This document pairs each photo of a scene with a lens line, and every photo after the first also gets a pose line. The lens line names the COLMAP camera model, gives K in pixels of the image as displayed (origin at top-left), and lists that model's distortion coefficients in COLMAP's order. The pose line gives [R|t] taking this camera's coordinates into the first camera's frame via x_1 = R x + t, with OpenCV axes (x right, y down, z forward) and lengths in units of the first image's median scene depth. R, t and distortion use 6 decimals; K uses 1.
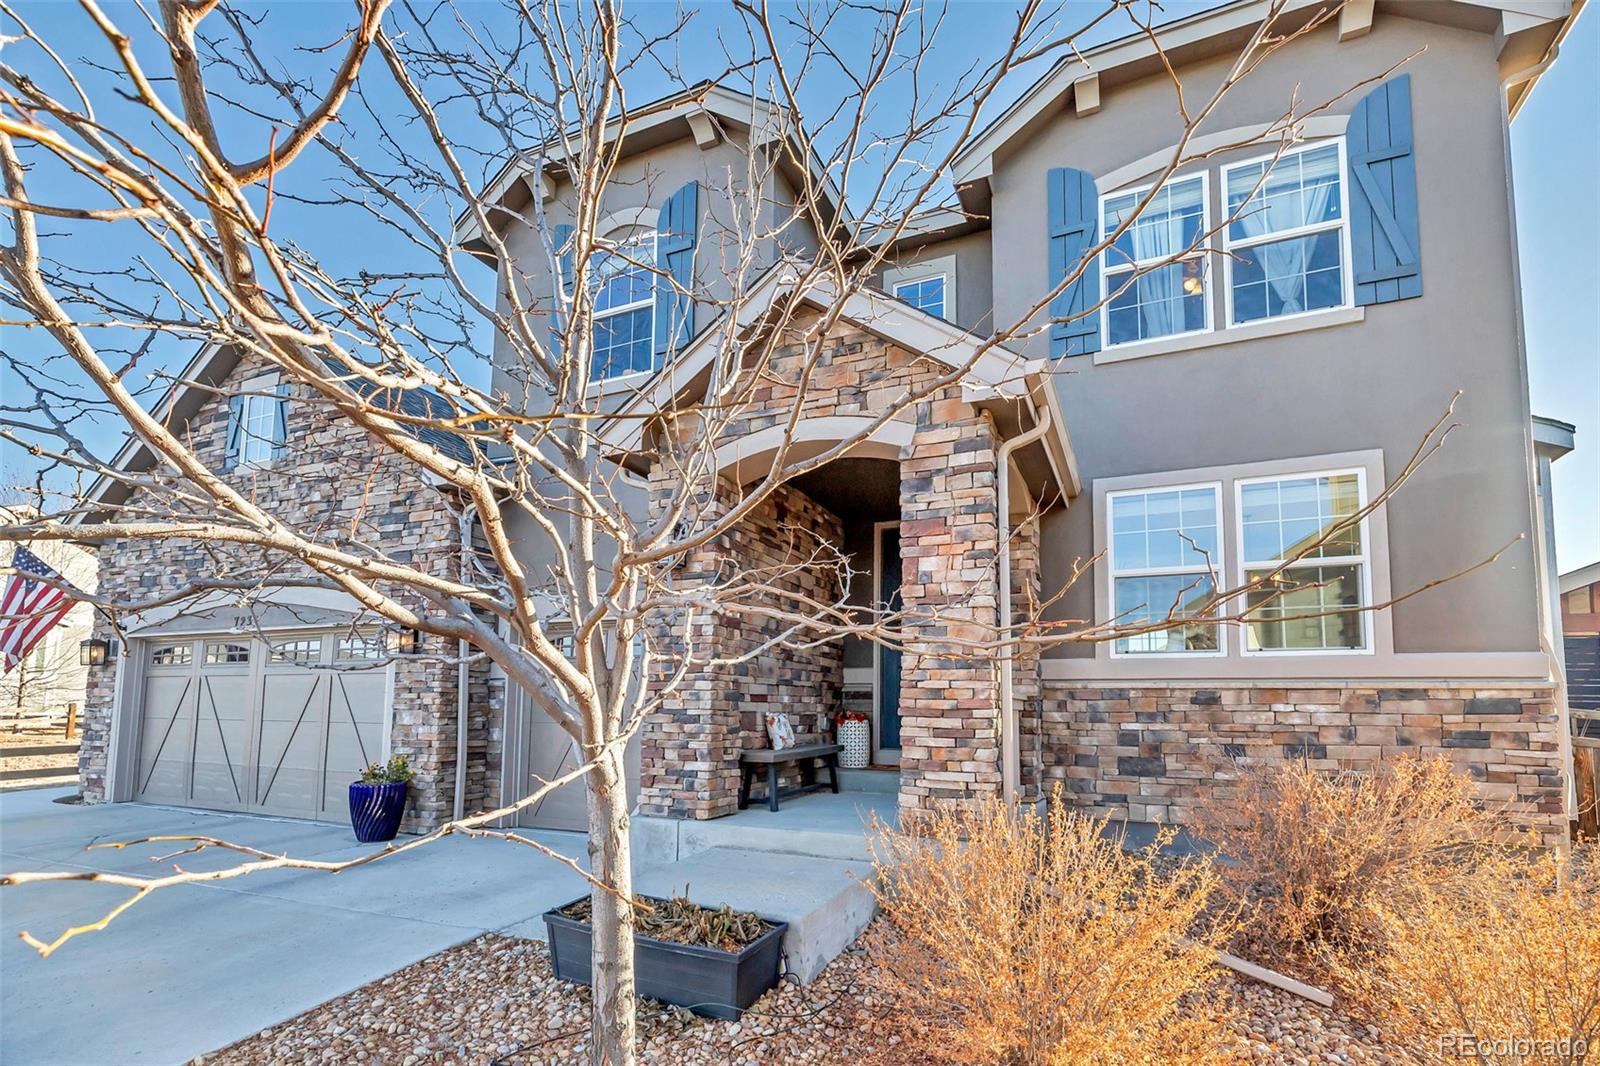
lens RADIAL K [[744.8, 0, 805.8], [0, 744.8, 646.1], [0, 0, 1]] dist [0.009551, -0.000718]
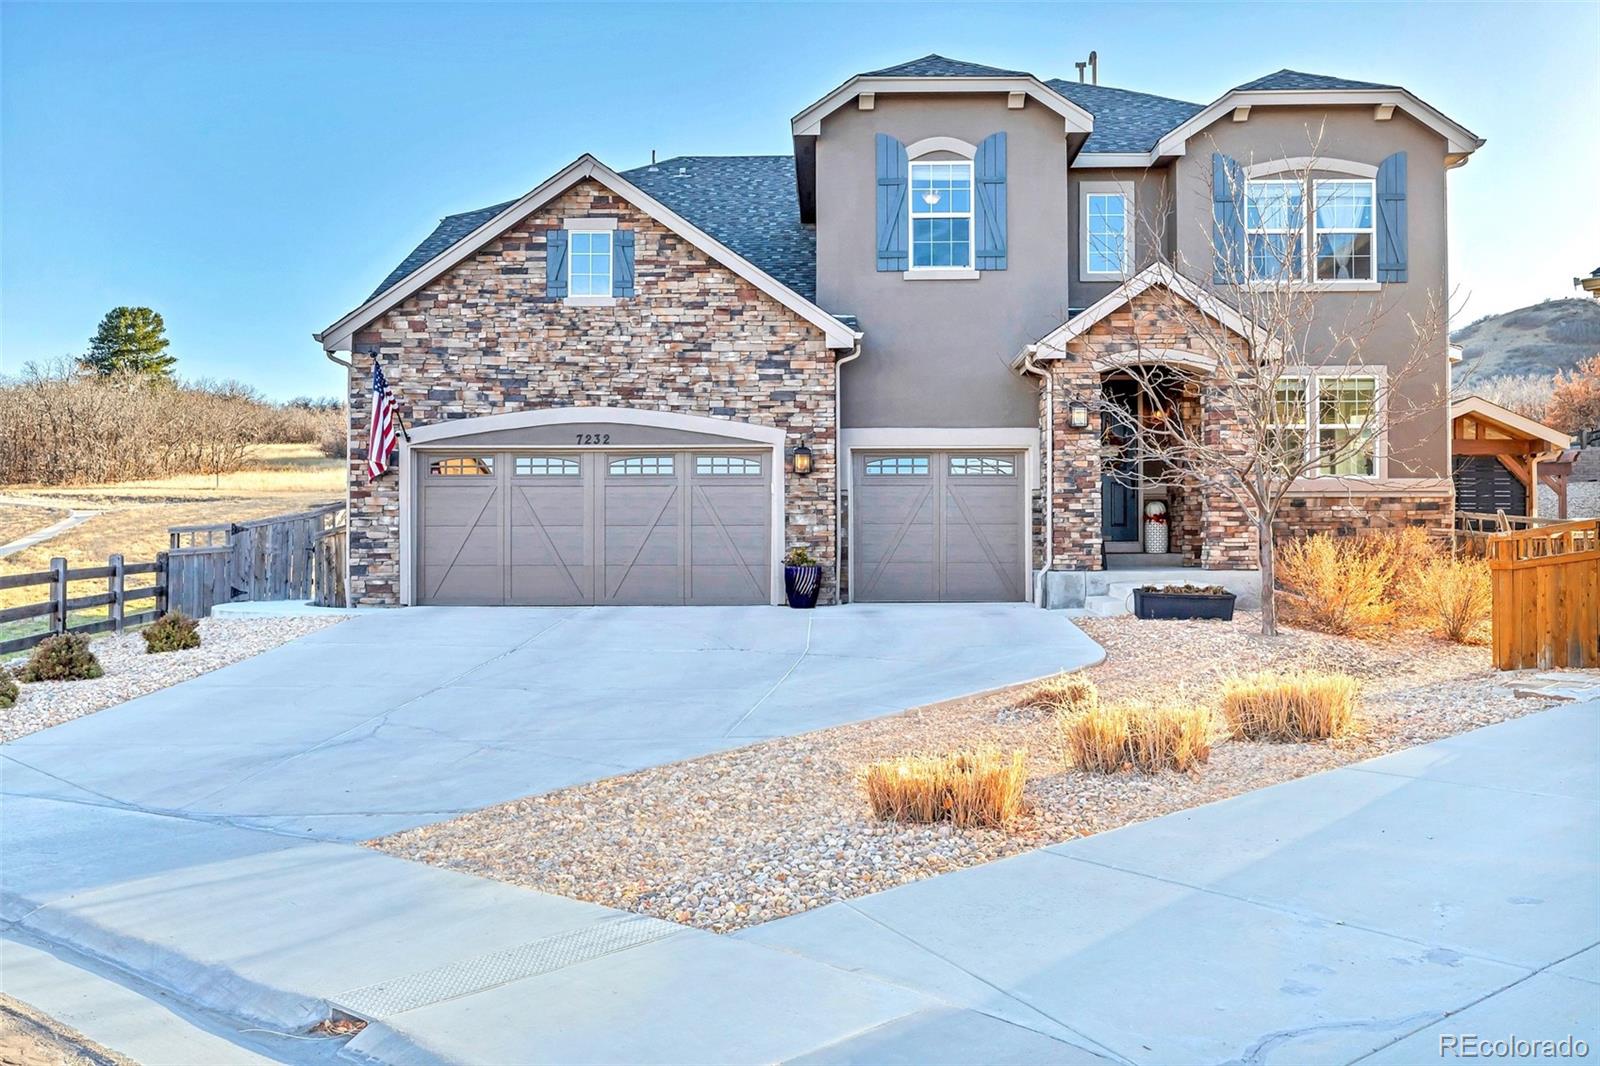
lens RADIAL K [[1487.4, 0, 800.2], [0, 1487.4, 529.7], [0, 0, 1]] dist [0.034221, 0.000000]
pose [[0.912412, -0.008341, 0.409189, -1.946522], [-0.022468, 0.997264, 0.070427, -0.087095], [-0.408657, -0.073452, 0.909728, -1.689808]]
